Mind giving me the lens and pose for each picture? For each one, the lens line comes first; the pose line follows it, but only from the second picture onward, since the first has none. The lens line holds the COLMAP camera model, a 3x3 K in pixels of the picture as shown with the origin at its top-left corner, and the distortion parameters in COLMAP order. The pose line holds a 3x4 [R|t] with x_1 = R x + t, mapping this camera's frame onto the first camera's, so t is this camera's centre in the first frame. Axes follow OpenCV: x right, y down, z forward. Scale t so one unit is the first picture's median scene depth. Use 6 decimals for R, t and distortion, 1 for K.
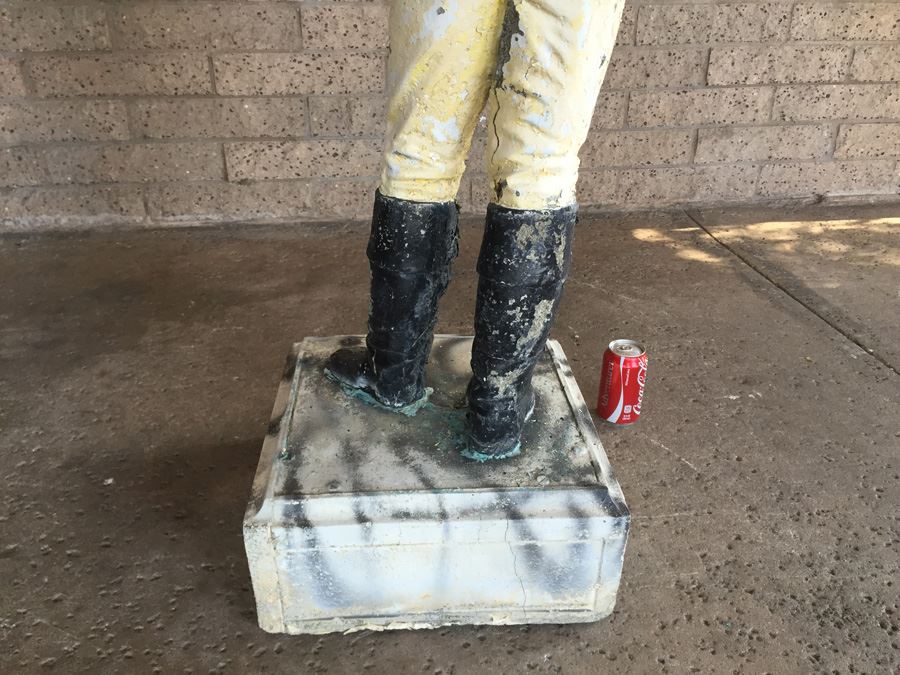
lens RADIAL K [[769.2, 0, 448.7], [0, 769.2, 335.3], [0, 0, 1]] dist [0.099030, -0.144128]
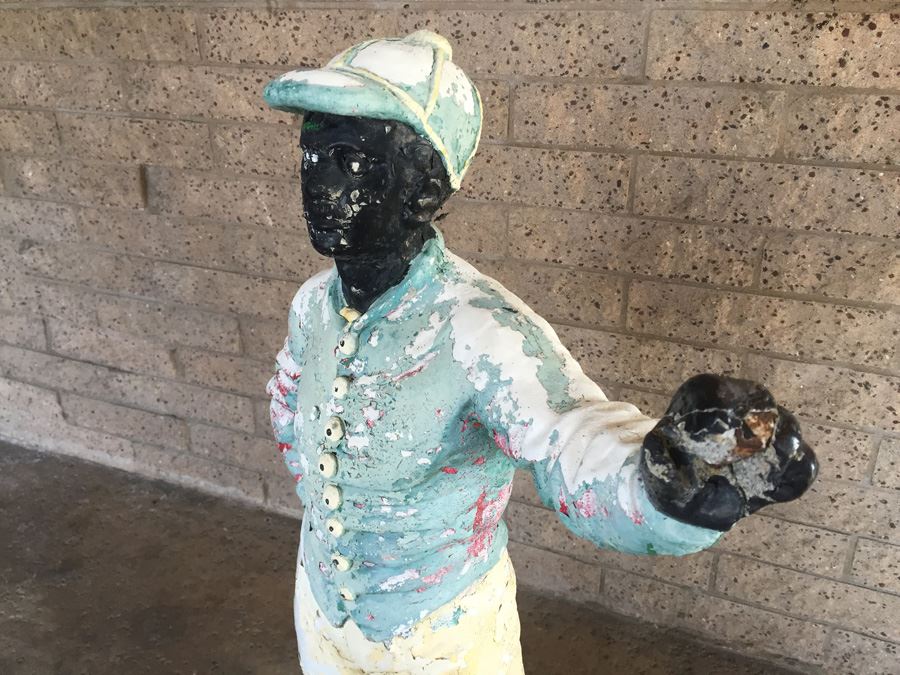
lens RADIAL K [[773.0, 0, 448.4], [0, 773.0, 335.4], [0, 0, 1]] dist [0.100049, -0.150757]
pose [[0.837919, 0.212363, -0.502785, 0.261923], [-0.228897, 0.973004, 0.029502, -0.456803], [0.495477, 0.090366, 0.863908, 0.268505]]
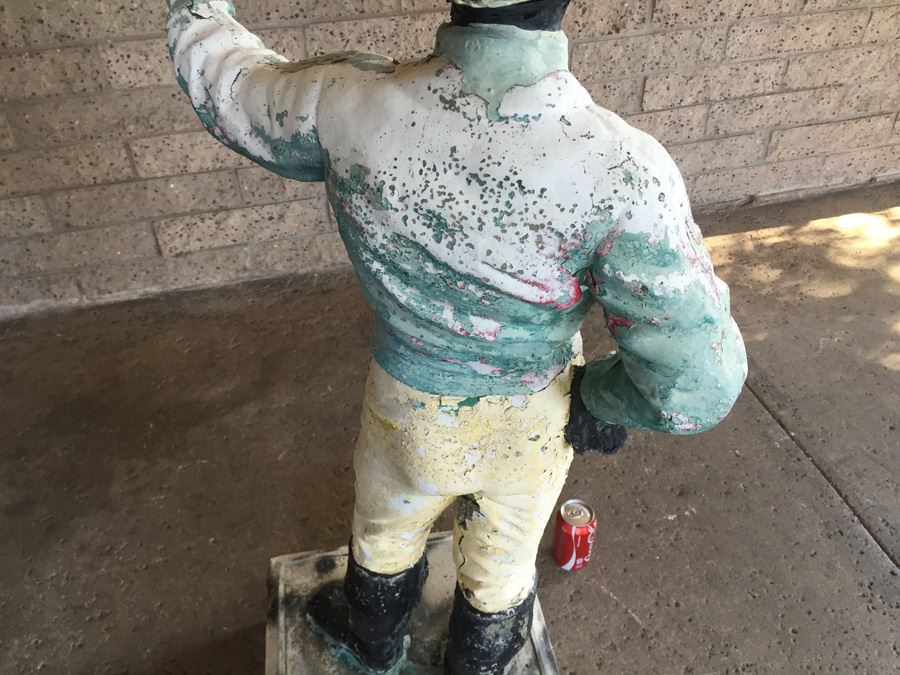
lens RADIAL K [[771.1, 0, 448.3], [0, 771.1, 334.5], [0, 0, 1]] dist [0.101737, -0.152216]
pose [[0.994356, -0.082498, 0.066705, -0.001984], [0.065848, 0.972898, 0.221659, -0.309748], [-0.083184, -0.216016, 0.972840, 0.001121]]
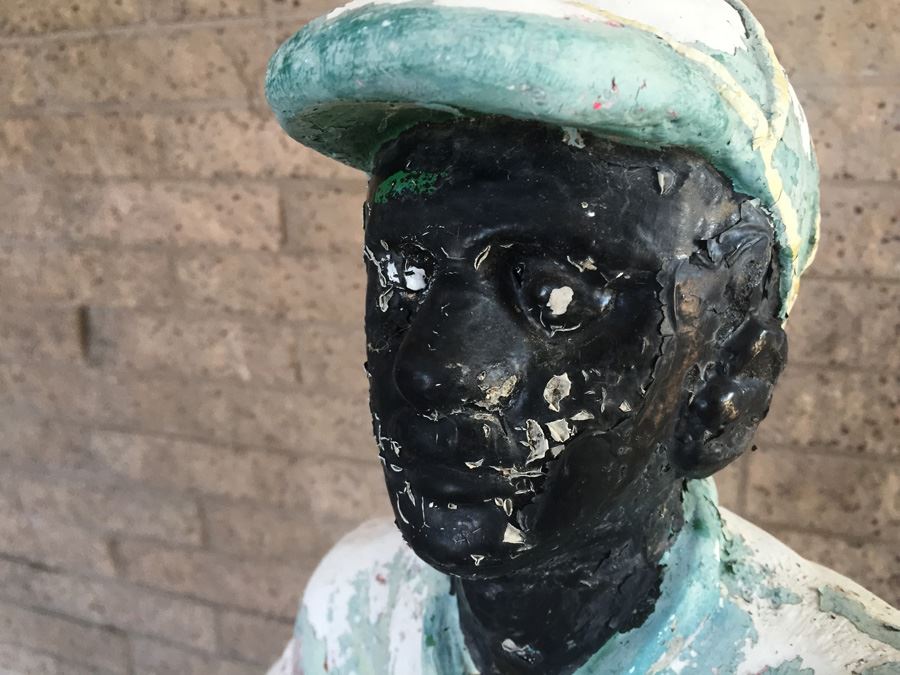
lens RADIAL K [[789.6, 0, 443.0], [0, 789.6, 333.2], [0, 0, 1]] dist [0.113274, -0.209605]
pose [[0.854270, 0.106444, -0.508815, 0.121993], [-0.205320, 0.968317, -0.142147, -0.479891], [0.477563, 0.225902, 0.849059, 0.400422]]
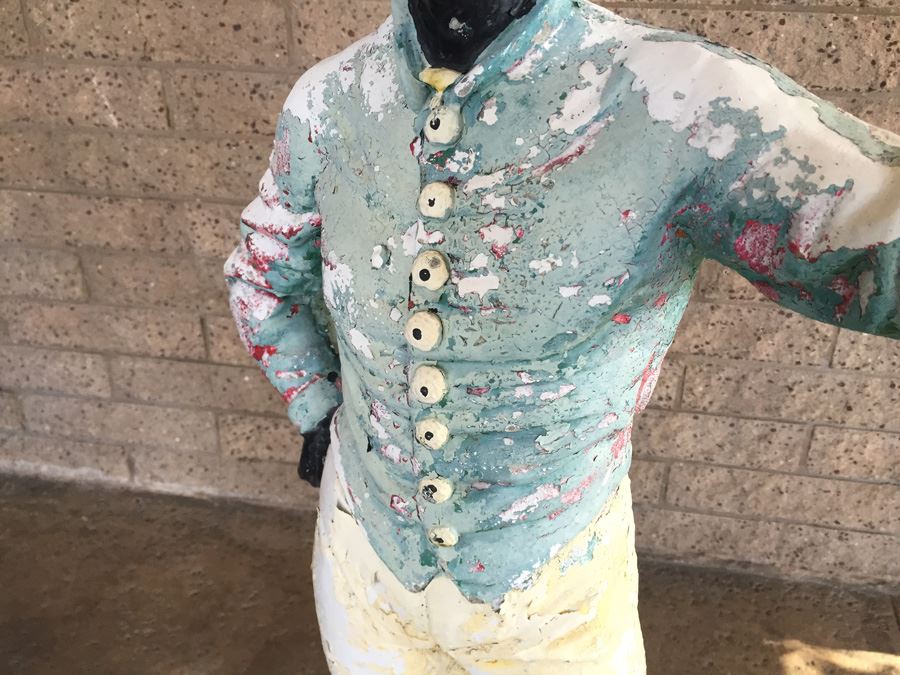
lens RADIAL K [[777.9, 0, 448.5], [0, 777.9, 336.5], [0, 0, 1]] dist [0.094464, -0.150488]
pose [[0.943741, 0.155402, -0.291894, 0.141021], [-0.151975, 0.987781, 0.034528, -0.393958], [0.293693, 0.011775, 0.955827, 0.336232]]
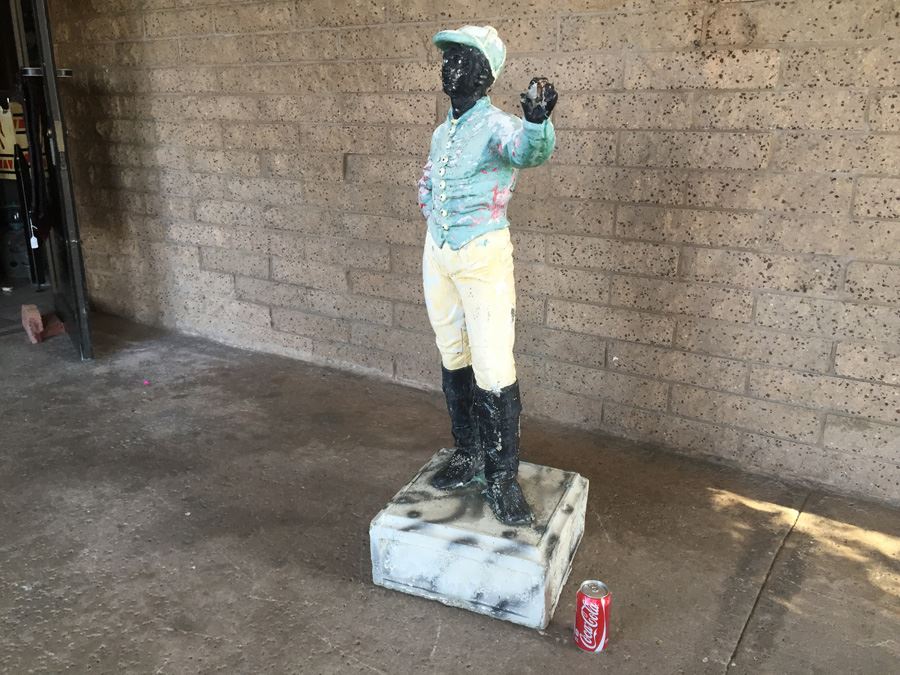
lens RADIAL K [[769.2, 0, 448.7], [0, 769.2, 335.3], [0, 0, 1]] dist [0.099030, -0.144128]
pose [[0.737588, 0.187461, -0.648708, 0.669150], [-0.304065, 0.949987, -0.071202, -0.160129], [0.602917, 0.249768, 0.757699, -0.081216]]
